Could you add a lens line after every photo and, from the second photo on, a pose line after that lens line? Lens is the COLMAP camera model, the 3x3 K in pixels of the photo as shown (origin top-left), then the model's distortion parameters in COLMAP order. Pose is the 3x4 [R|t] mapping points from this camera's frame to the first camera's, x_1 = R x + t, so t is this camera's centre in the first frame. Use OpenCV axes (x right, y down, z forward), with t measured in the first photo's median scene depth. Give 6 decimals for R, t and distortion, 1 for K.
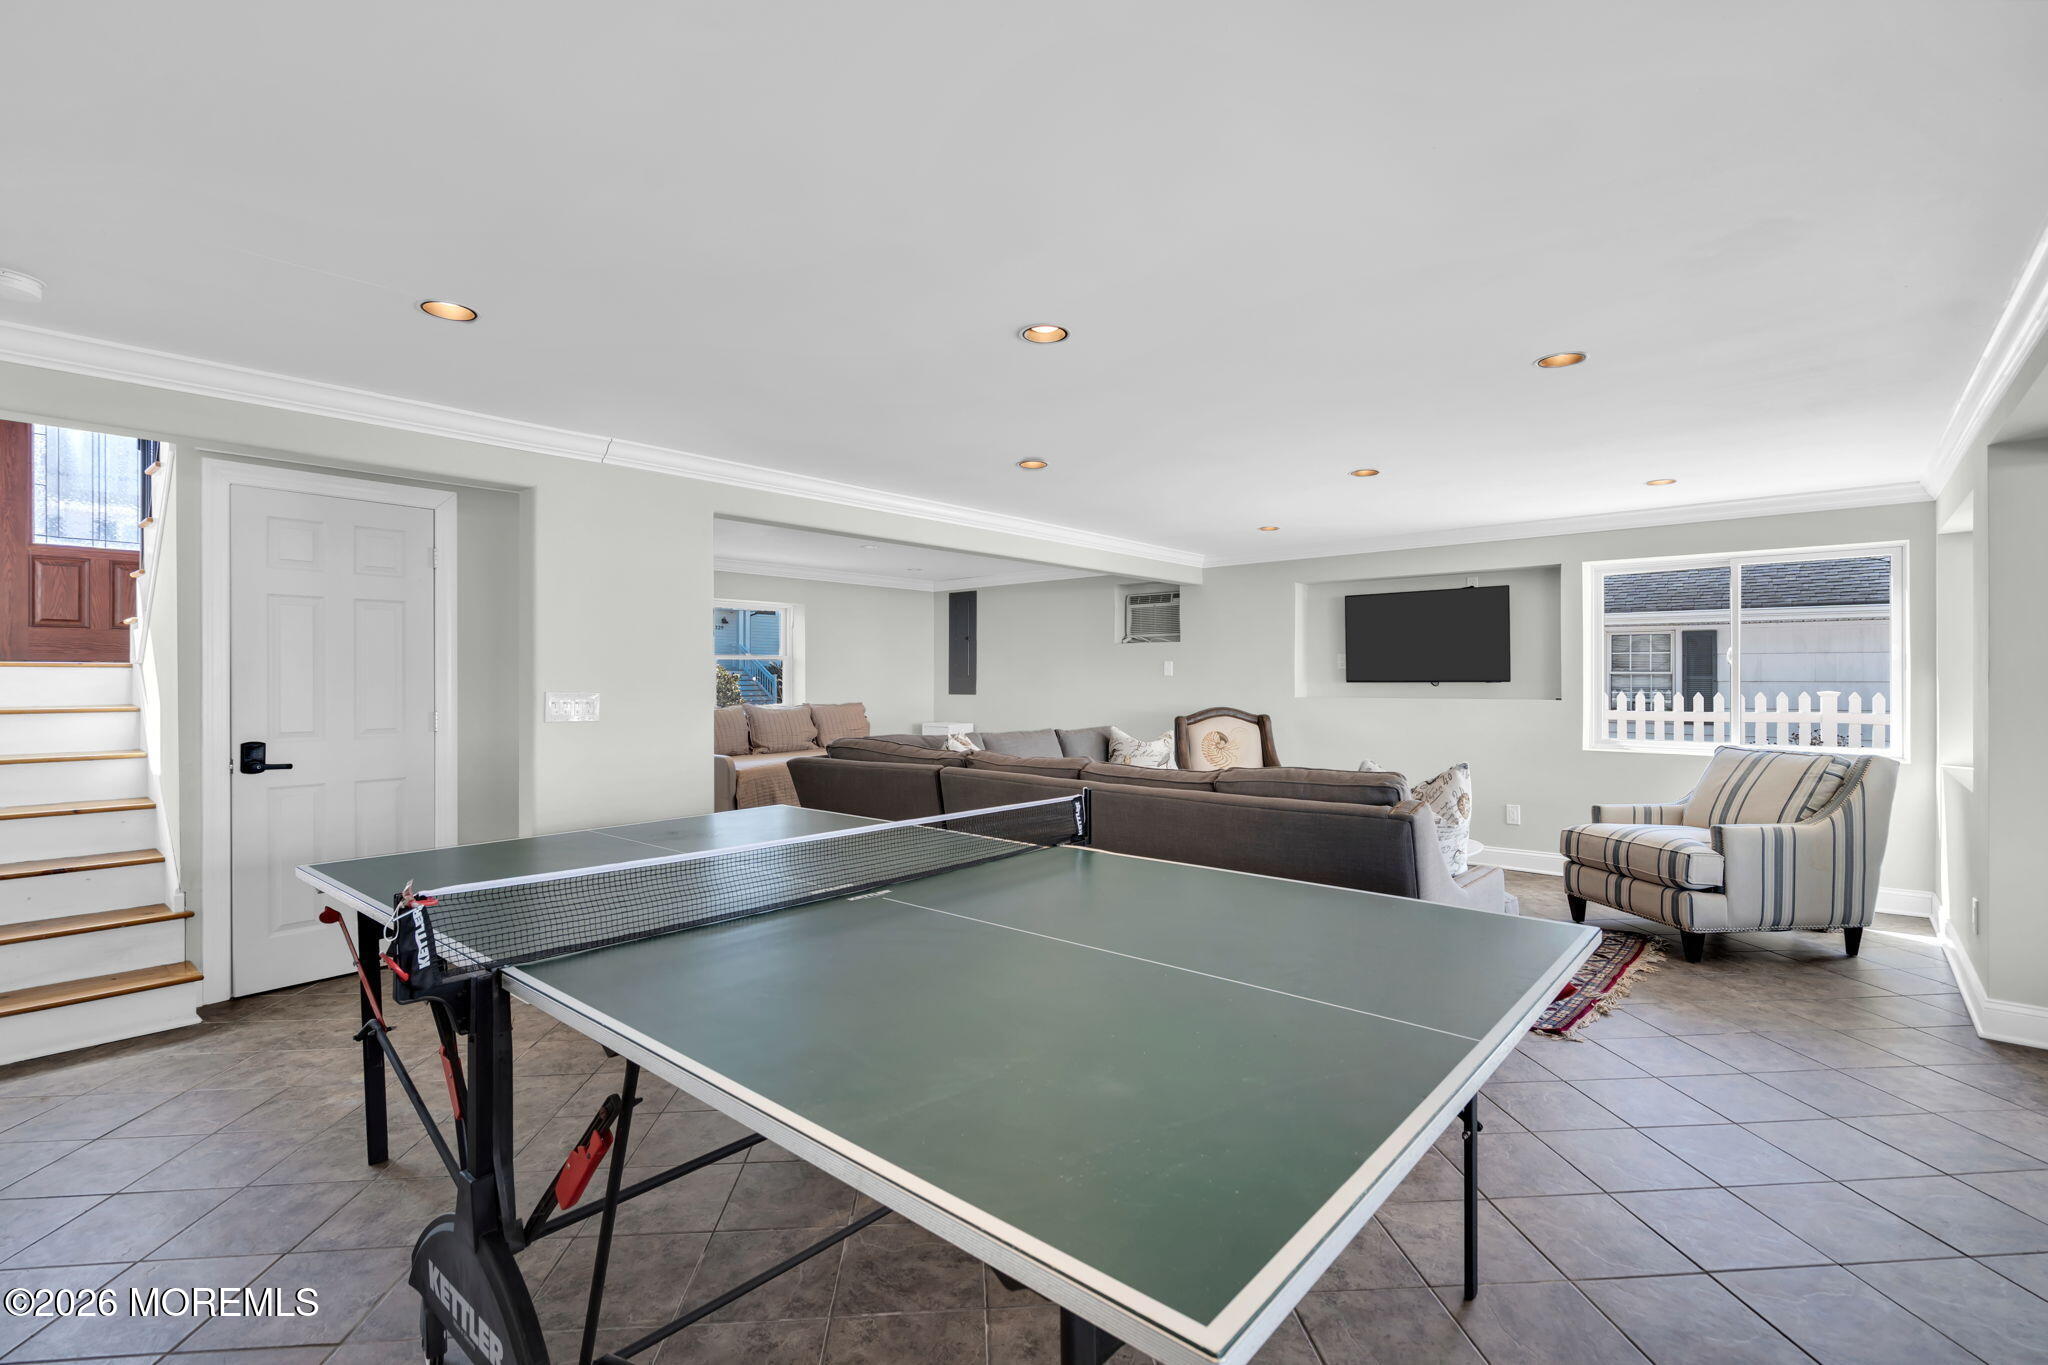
lens RADIAL K [[931.2, 0, 1027.9], [0, 931.2, 678.8], [0, 0, 1]] dist [-0.001159, 0.000340]
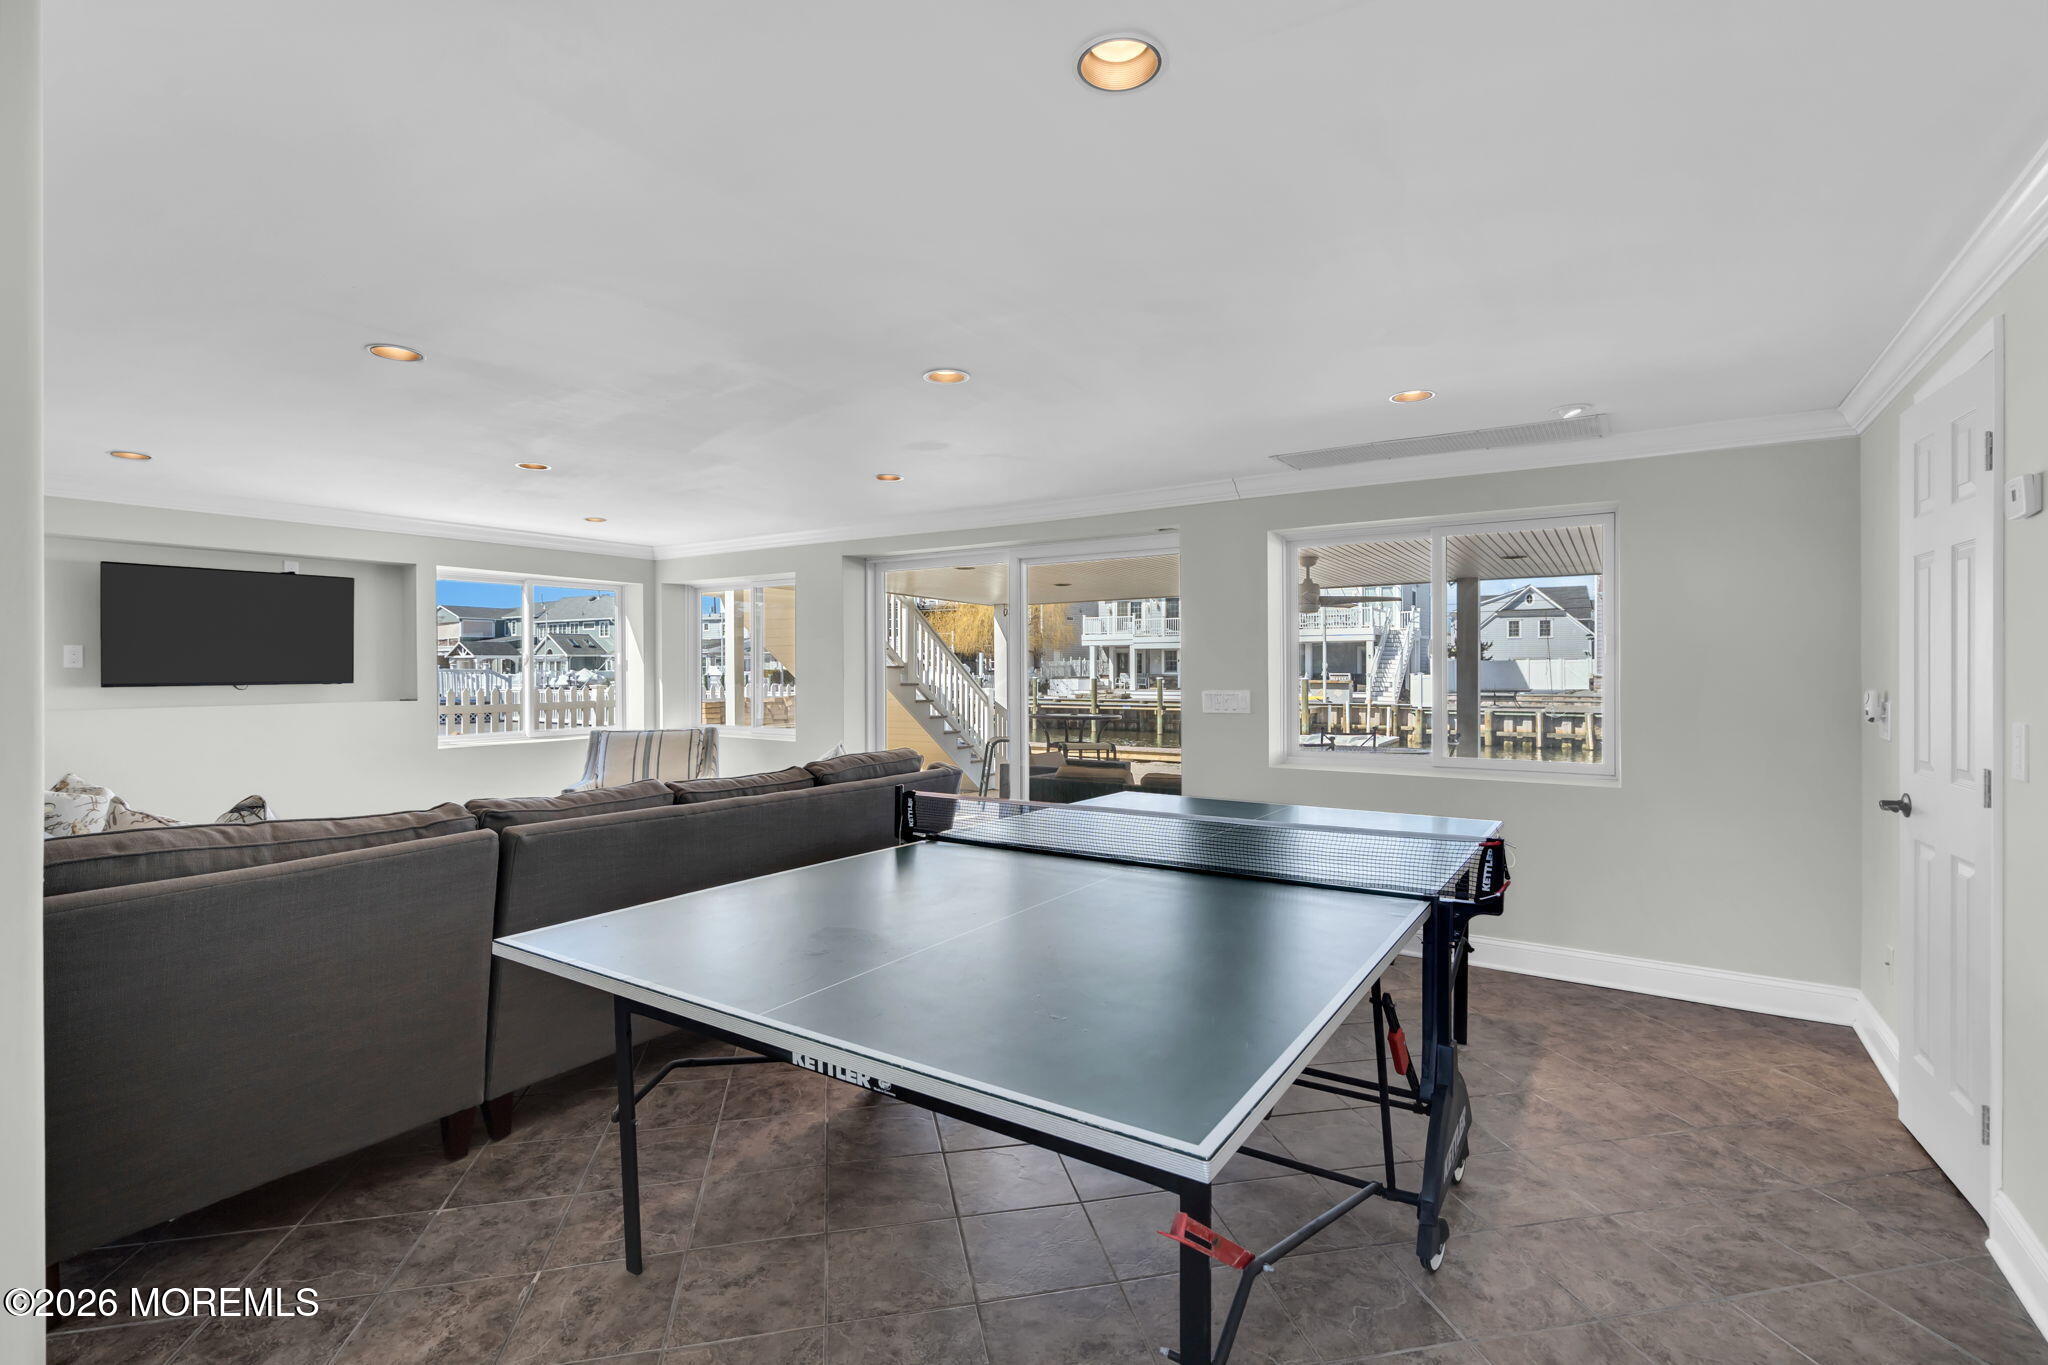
lens RADIAL K [[931.2, 0, 1027.9], [0, 931.2, 678.8], [0, 0, 1]] dist [-0.001159, 0.000340]
pose [[-0.135021, -0.010763, 0.990784, -0.485821], [0.002508, 0.999934, 0.011204, -0.009346], [-0.990840, 0.003998, -0.134985, 0.465738]]
